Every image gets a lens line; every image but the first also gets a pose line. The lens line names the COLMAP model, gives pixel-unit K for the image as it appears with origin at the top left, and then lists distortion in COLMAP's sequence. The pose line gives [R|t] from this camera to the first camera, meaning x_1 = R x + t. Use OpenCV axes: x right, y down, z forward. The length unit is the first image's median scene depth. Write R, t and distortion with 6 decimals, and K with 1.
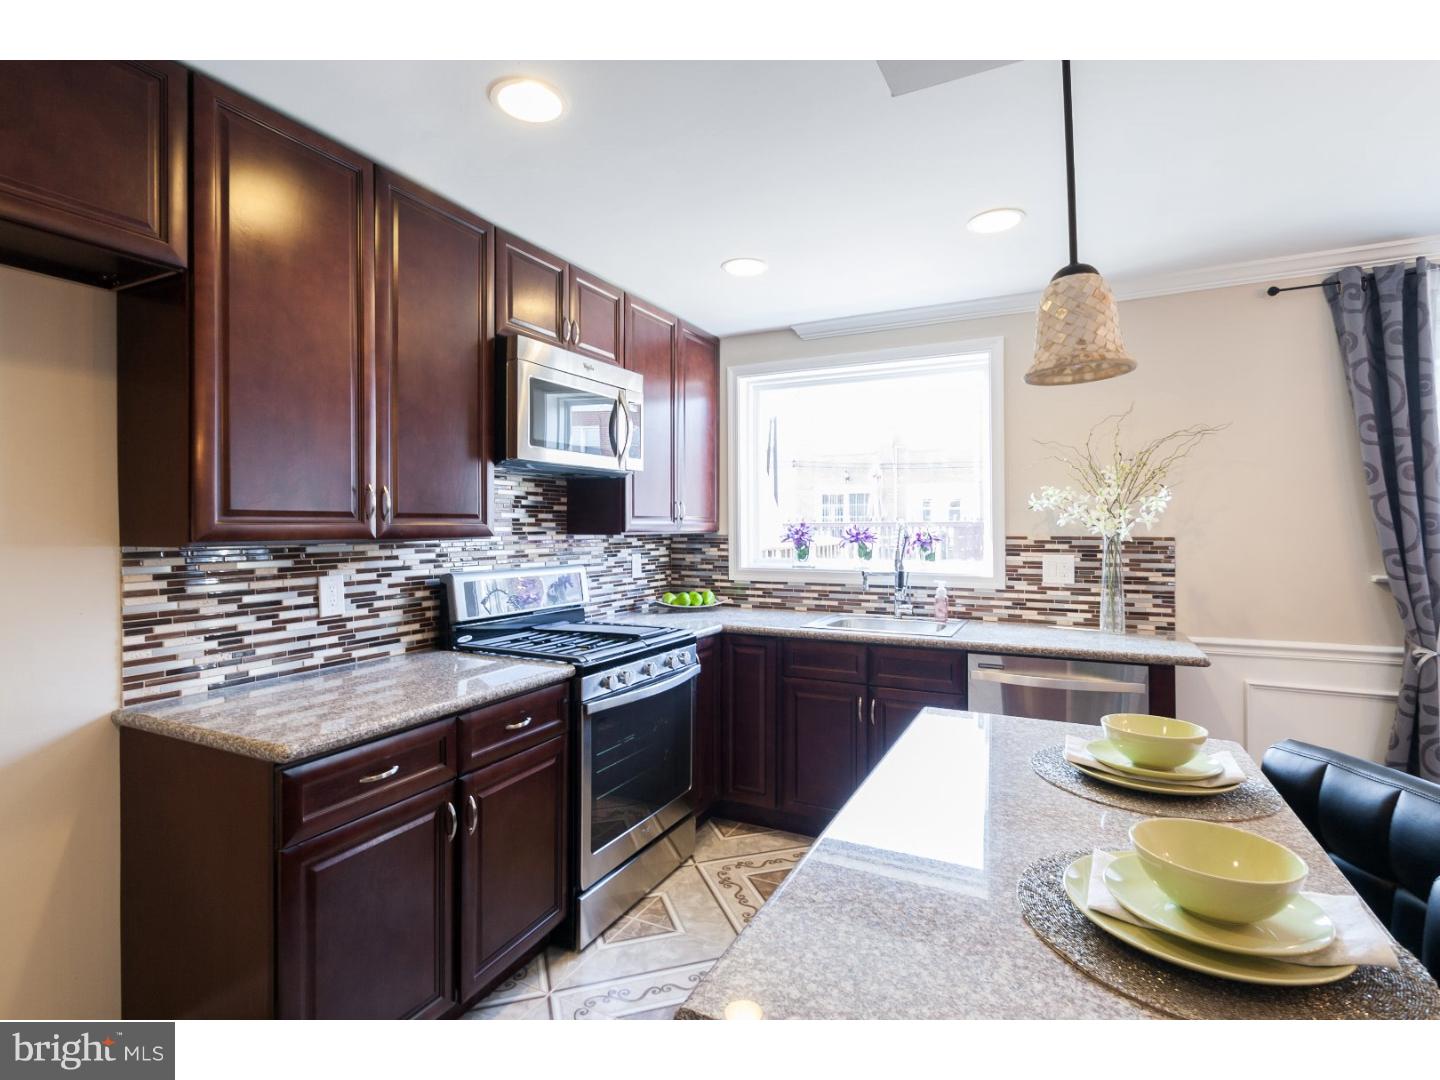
lens RADIAL K [[702.6, 0, 725.8], [0, 702.6, 524.4], [0, 0, 1]] dist [0.001533, -0.001267]
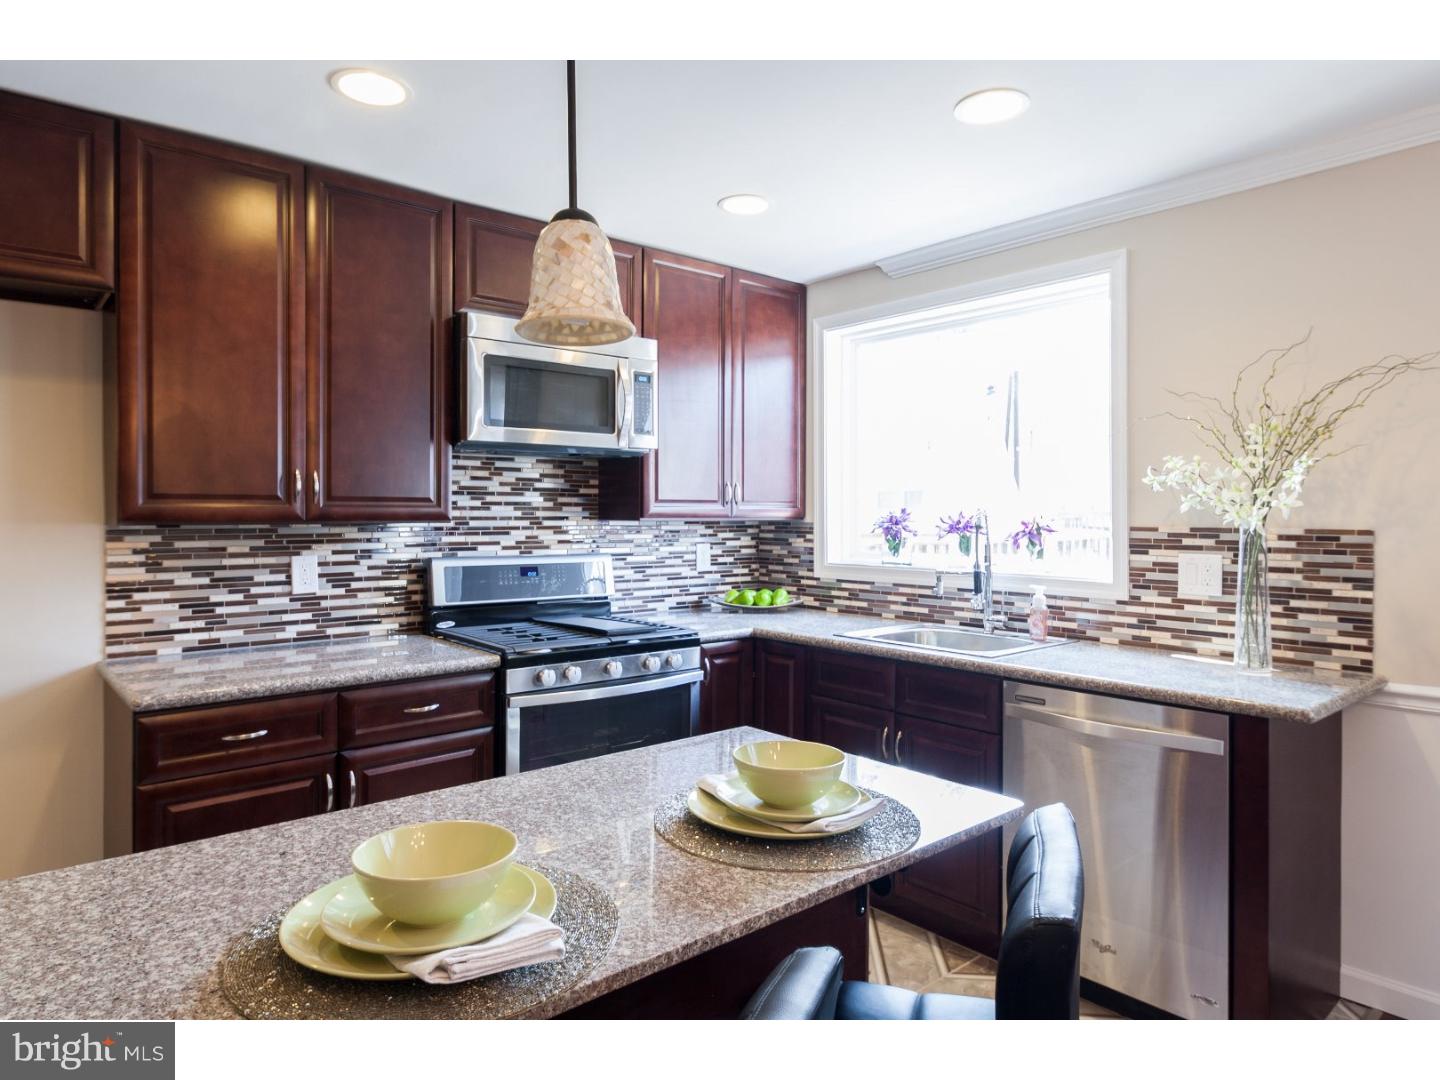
lens RADIAL K [[870.6, 0, 728.0], [0, 870.6, 516.7], [0, 0, 1]] dist [0.001854, 0.001453]
pose [[0.923948, 0.005389, -0.382480, 0.404214], [-0.003575, 0.999979, 0.005452, 0.003475], [0.382501, -0.003670, 0.923948, 0.021999]]
